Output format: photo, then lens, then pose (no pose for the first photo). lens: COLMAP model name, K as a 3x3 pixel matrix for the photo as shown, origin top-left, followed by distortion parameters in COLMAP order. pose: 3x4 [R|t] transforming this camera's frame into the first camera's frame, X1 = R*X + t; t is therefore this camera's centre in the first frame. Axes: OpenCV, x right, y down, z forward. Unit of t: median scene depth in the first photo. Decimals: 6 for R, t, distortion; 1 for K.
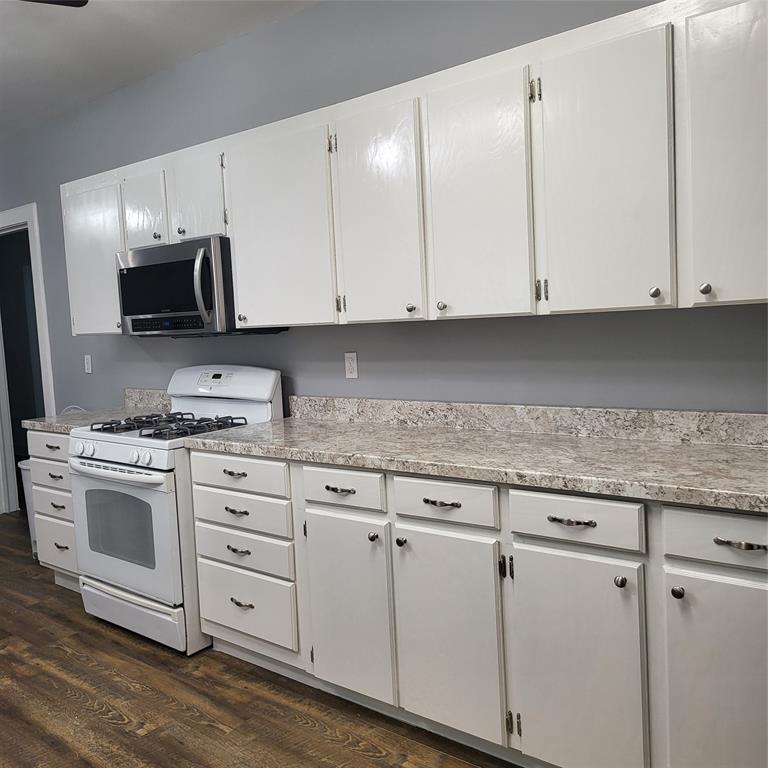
lens RADIAL K [[710.1, 0, 387.6], [0, 710.1, 384.3], [0, 0, 1]] dist [0.058860, -0.076165]
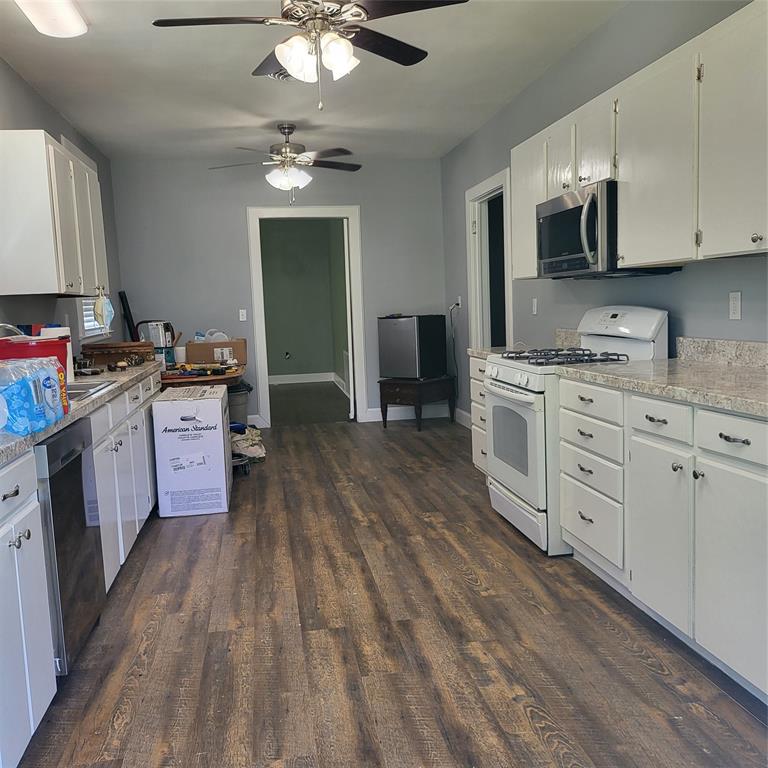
lens RADIAL K [[710.1, 0, 387.6], [0, 710.1, 384.3], [0, 0, 1]] dist [0.058860, -0.076165]
pose [[0.756805, 0.091656, -0.647183, 0.241367], [-0.053597, 0.995487, 0.078308, 0.029476], [0.651440, -0.024577, 0.758302, -0.029007]]
